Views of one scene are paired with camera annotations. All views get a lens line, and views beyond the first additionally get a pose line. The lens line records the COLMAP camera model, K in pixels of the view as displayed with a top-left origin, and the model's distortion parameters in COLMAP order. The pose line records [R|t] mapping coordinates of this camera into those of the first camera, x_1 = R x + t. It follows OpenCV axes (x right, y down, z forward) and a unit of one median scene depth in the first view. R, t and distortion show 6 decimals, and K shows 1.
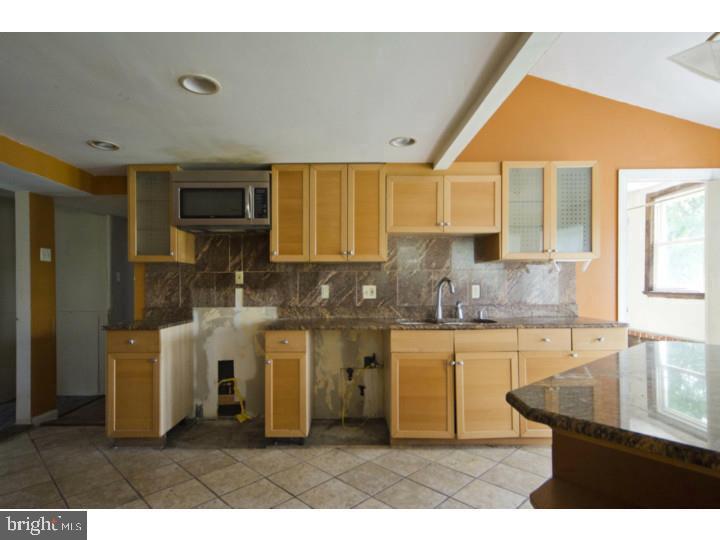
lens RADIAL K [[412.2, 0, 358.9], [0, 412.2, 278.2], [0, 0, 1]] dist [0.025827, -0.000138]
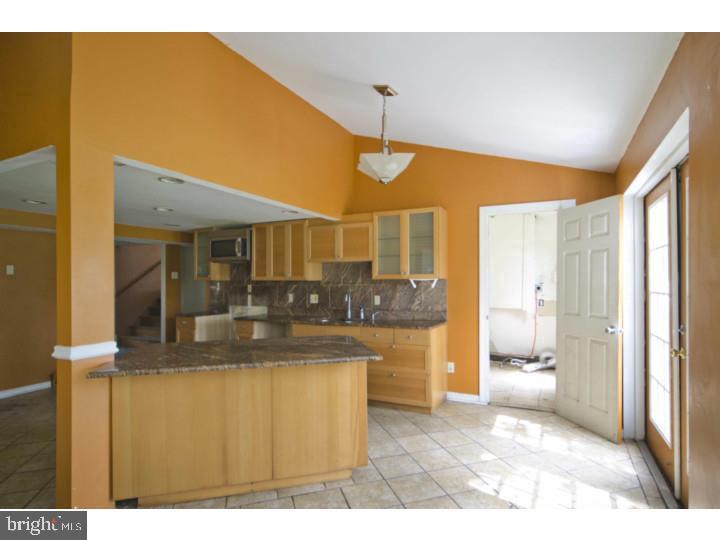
lens RADIAL K [[384.6, 0, 359.9], [0, 384.6, 272.7], [0, 0, 1]] dist [0.002125, -0.001148]
pose [[0.898593, -0.007477, -0.438720, 0.811808], [0.000743, 0.999879, -0.015520, -0.042162], [0.438783, 0.013621, 0.898490, -0.219695]]
